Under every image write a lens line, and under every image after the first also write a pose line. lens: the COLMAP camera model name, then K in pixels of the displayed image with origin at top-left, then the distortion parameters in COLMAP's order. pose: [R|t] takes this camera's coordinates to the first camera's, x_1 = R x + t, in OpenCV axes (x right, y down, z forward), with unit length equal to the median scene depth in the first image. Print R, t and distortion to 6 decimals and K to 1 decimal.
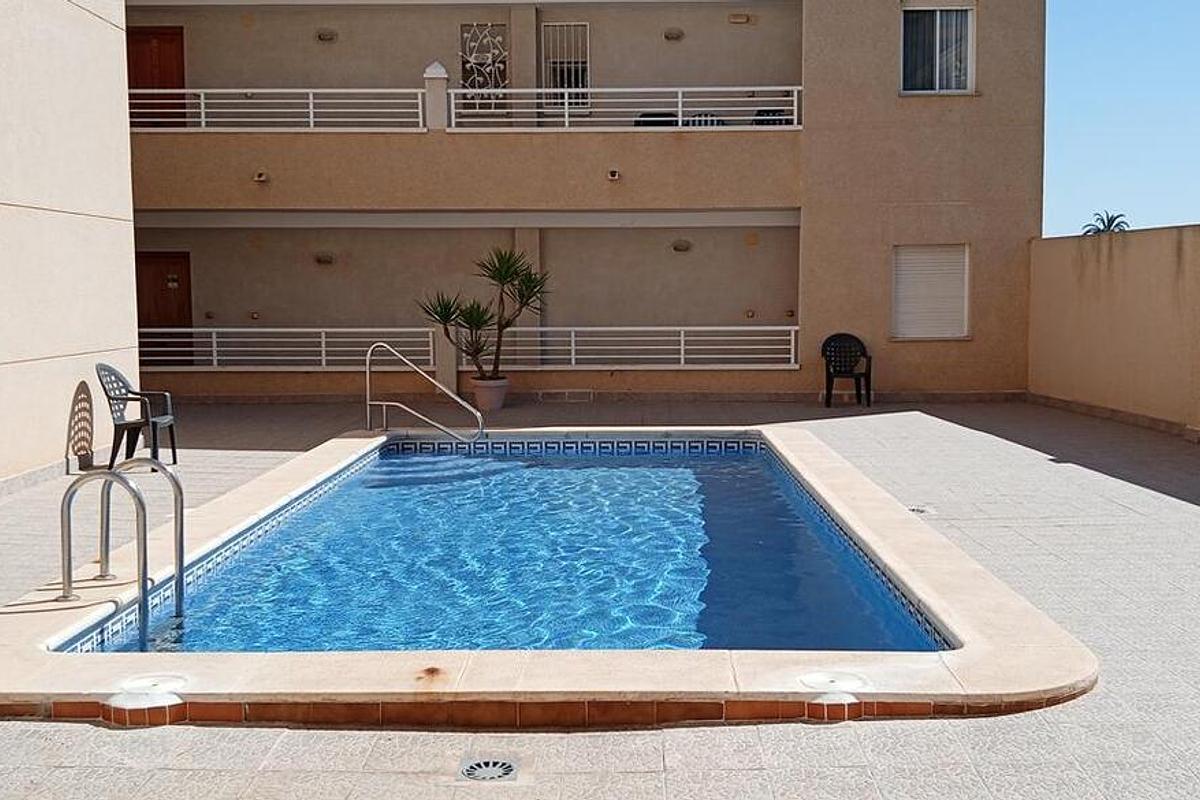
lens RADIAL K [[1388.8, 0, 602.8], [0, 1388.8, 410.4], [0, 0, 1]] dist [0.054497, 0.000000]
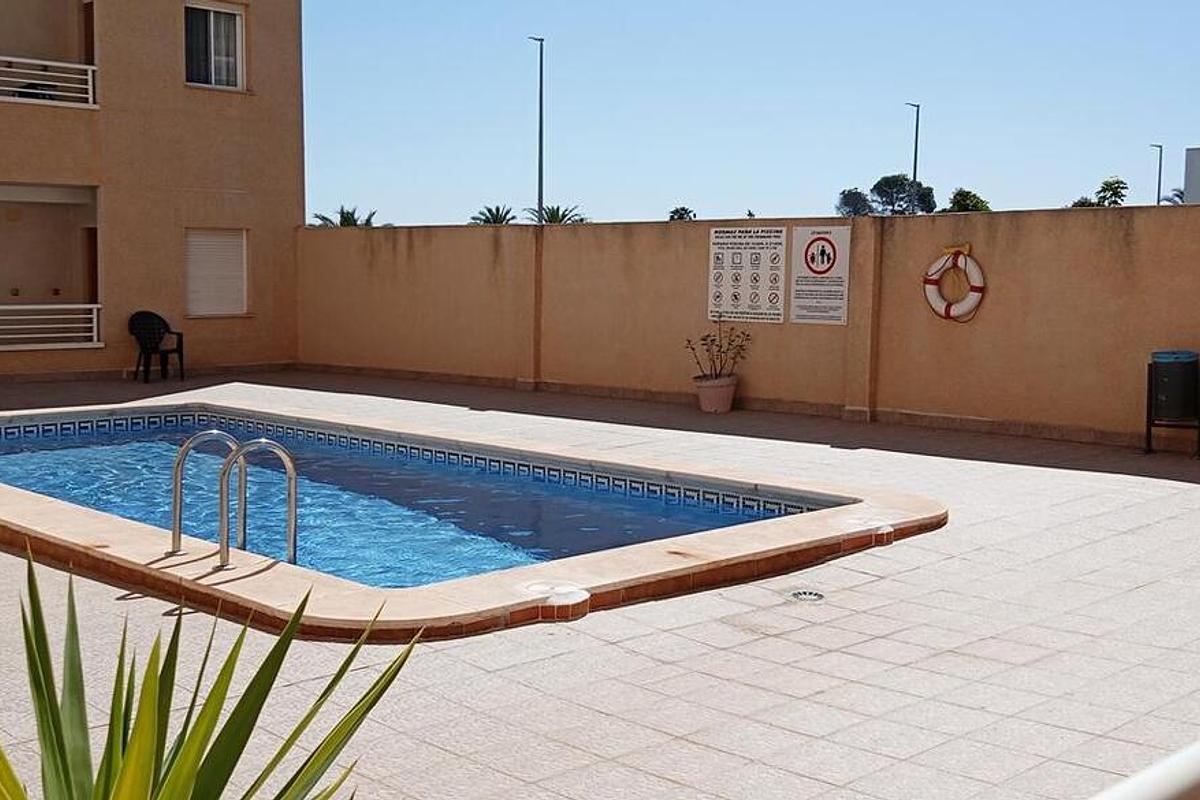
lens RADIAL K [[1388.8, 0, 609.4], [0, 1388.8, 390.9], [0, 0, 1]] dist [0.054497, 0.000000]
pose [[0.709409, -0.051522, 0.702911, -0.314501], [0.052272, 0.998424, 0.020428, 0.000181], [-0.702856, 0.022250, 0.710984, 0.024968]]
